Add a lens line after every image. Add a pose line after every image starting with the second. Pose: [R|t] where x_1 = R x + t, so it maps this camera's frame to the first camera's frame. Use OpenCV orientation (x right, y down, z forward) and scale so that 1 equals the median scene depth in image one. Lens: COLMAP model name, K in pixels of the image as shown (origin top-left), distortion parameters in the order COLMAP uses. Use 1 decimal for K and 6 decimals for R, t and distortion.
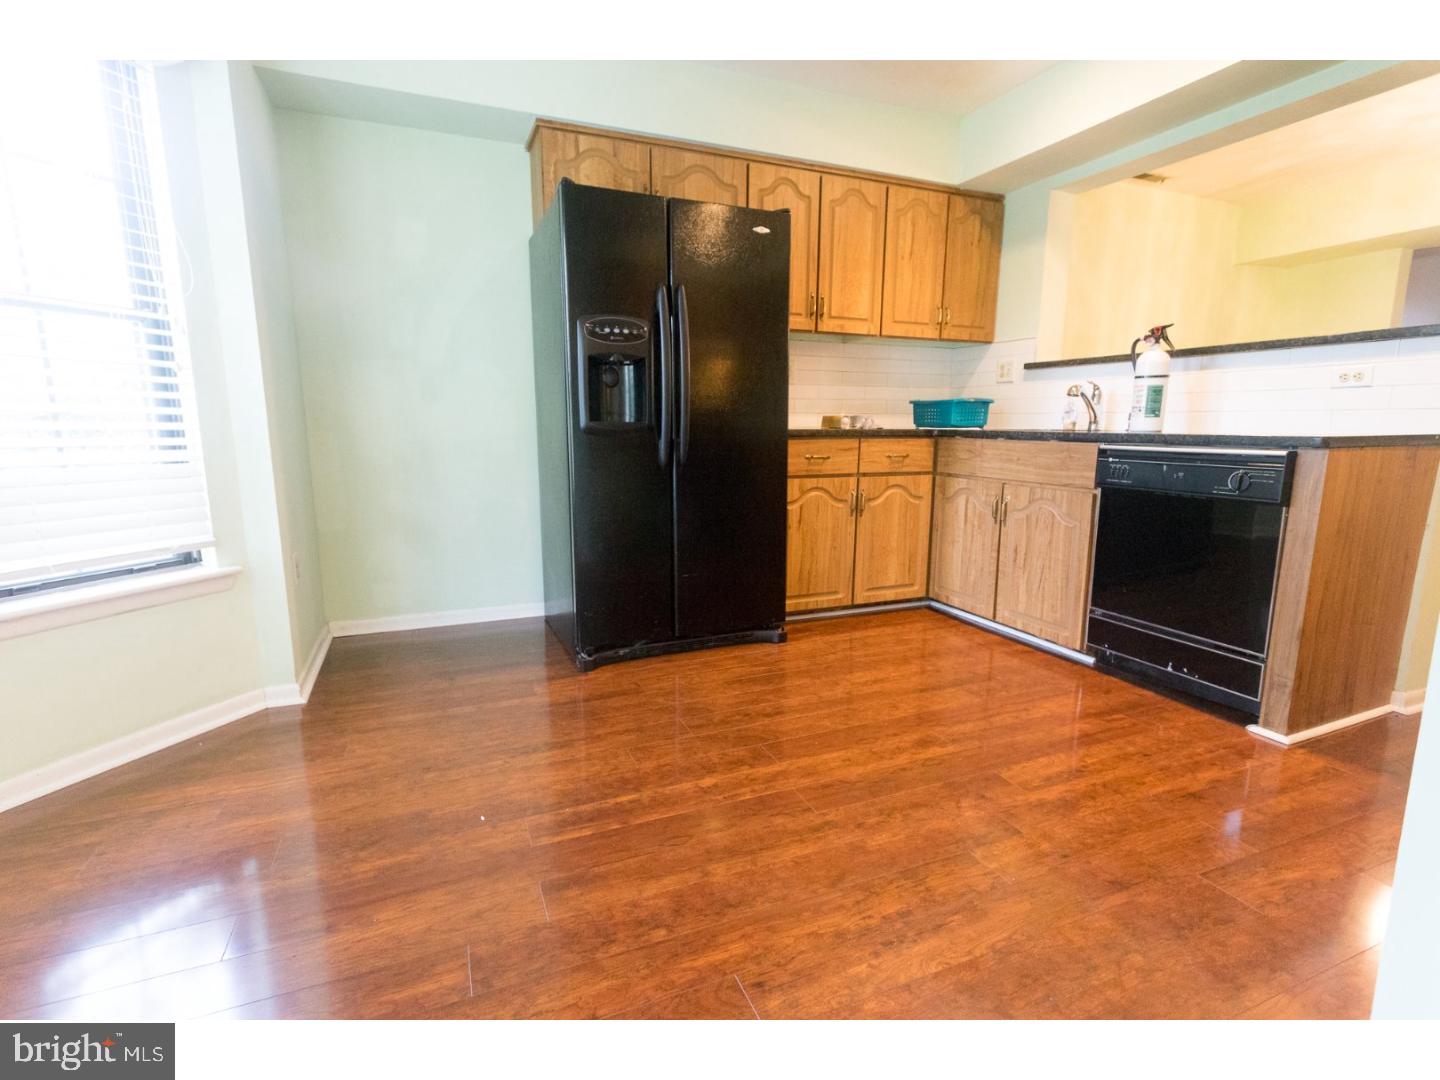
lens RADIAL K [[682.0, 0, 712.4], [0, 682.0, 540.0], [0, 0, 1]] dist [0.003504, -0.000043]
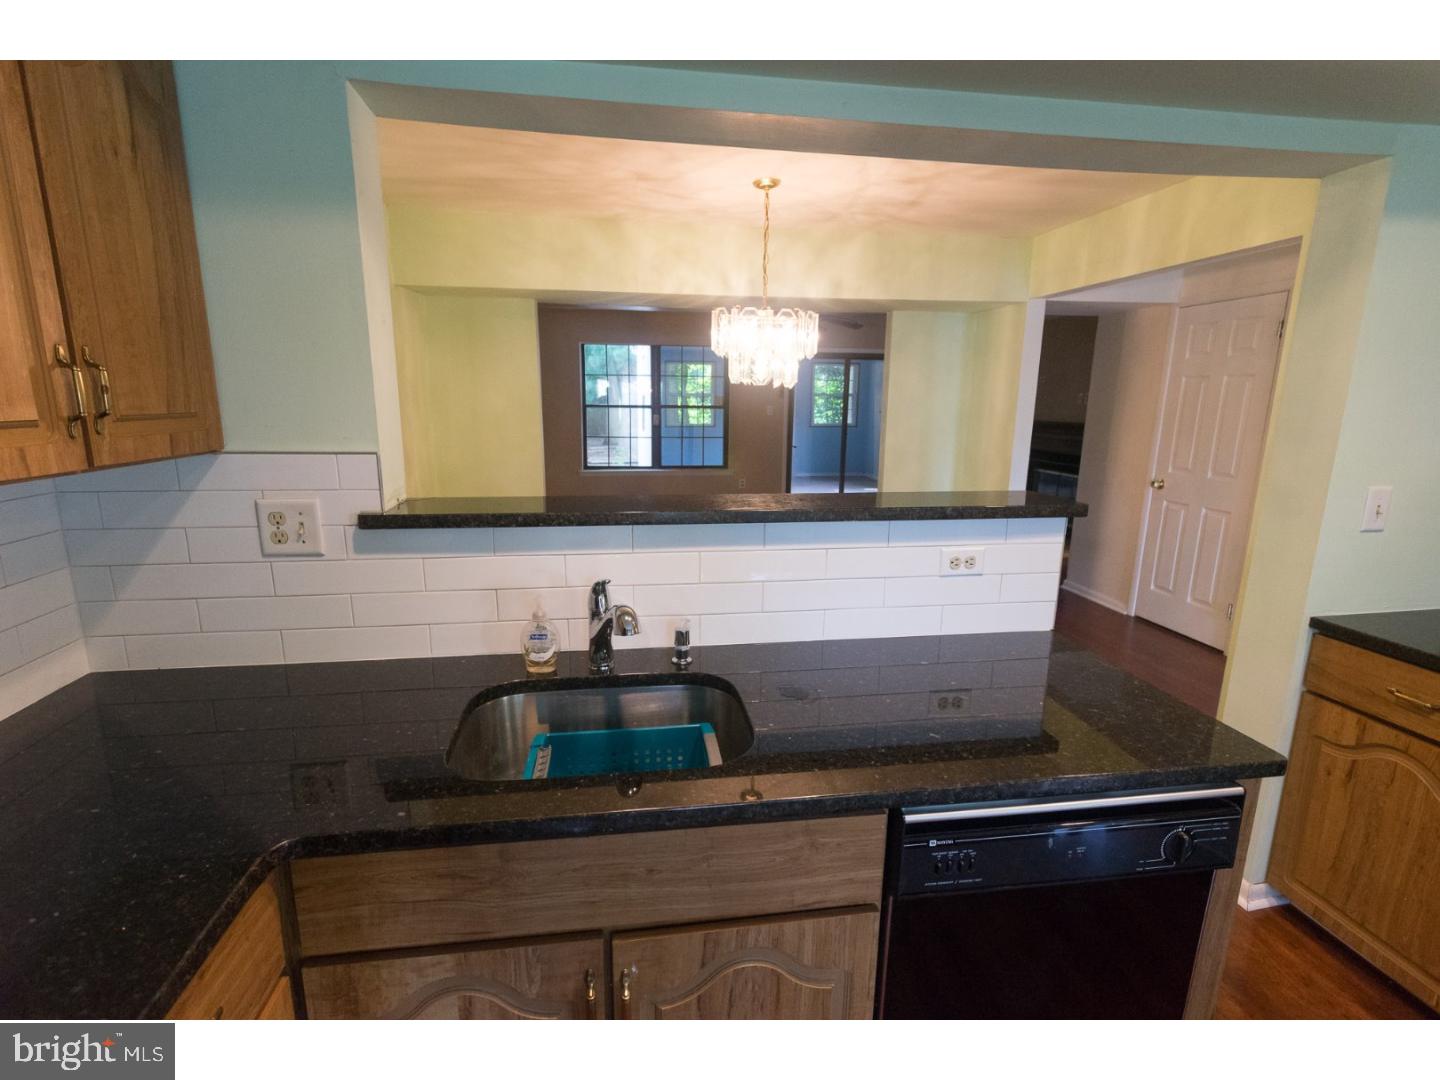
lens RADIAL K [[682.0, 0, 712.4], [0, 682.0, 540.0], [0, 0, 1]] dist [0.003504, -0.000043]
pose [[0.243046, -0.201179, 0.948923, 0.150505], [0.158346, 0.973363, 0.165804, -0.341297], [-0.957003, 0.109961, 0.268428, 0.851676]]
